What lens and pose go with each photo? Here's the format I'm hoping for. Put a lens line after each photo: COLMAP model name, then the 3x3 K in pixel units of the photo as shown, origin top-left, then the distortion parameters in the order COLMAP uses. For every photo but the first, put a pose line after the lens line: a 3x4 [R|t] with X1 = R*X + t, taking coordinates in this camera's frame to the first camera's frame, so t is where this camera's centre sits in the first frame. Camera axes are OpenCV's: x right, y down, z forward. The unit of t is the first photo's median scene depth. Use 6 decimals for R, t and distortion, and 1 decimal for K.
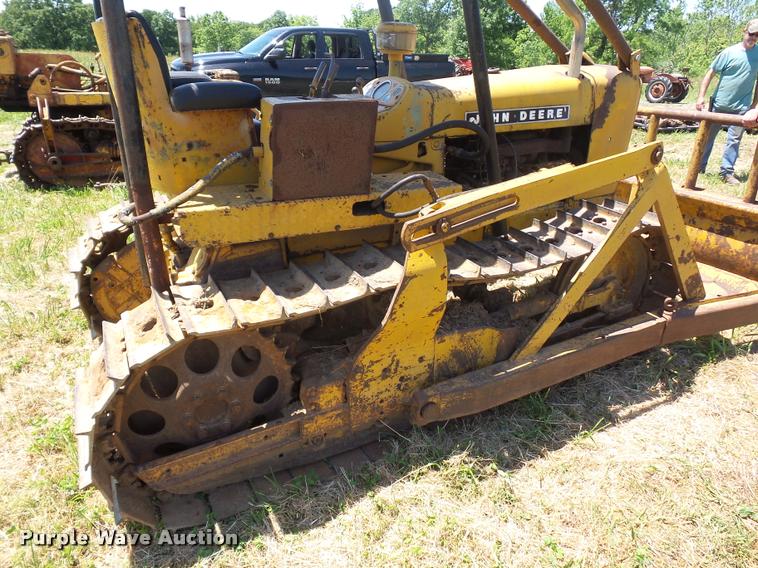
lens RADIAL K [[524.4, 0, 385.5], [0, 524.4, 291.0], [0, 0, 1]] dist [0.013918, -0.012855]
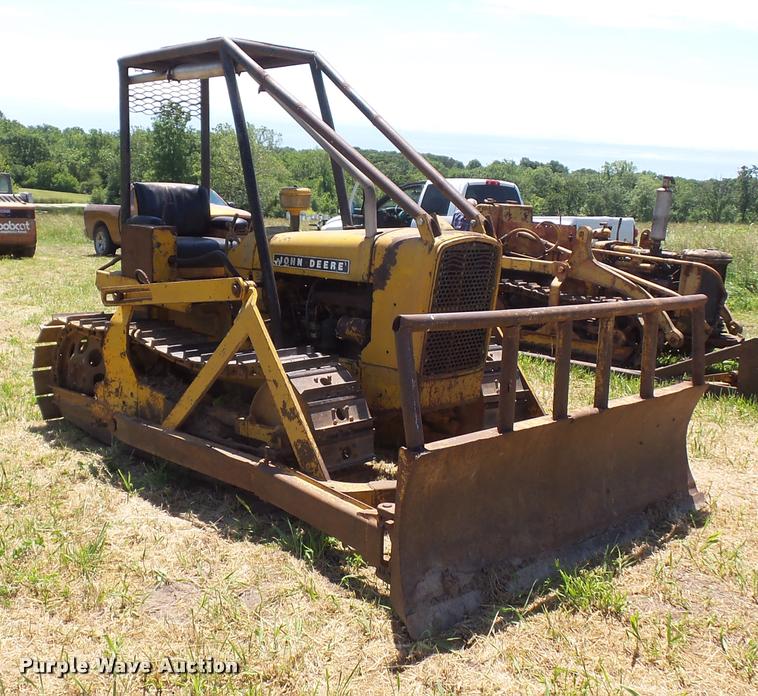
lens RADIAL K [[910.5, 0, 347.3], [0, 910.5, 374.5], [0, 0, 1]] dist [0.019817, 0.000000]
pose [[0.275165, 0.183208, -0.943779, 2.617177], [-0.441018, 0.896348, 0.045419, -0.300361], [0.854276, 0.403726, 0.327442, 0.654468]]
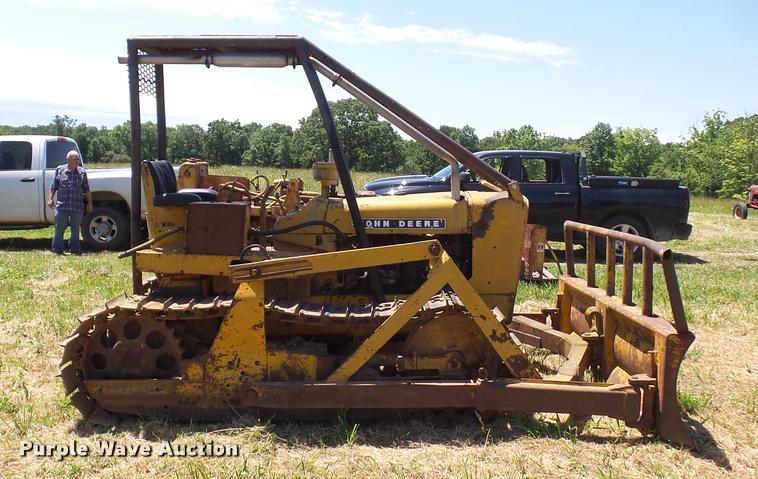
lens RADIAL K [[758.1, 0, 374.6], [0, 758.1, 252.5], [0, 0, 1]] dist [0.066366, 0.000000]
pose [[0.885517, 0.058061, -0.460964, 1.380610], [-0.200787, 0.942549, -0.266995, 0.349974], [0.418979, 0.328984, 0.846301, -0.851894]]
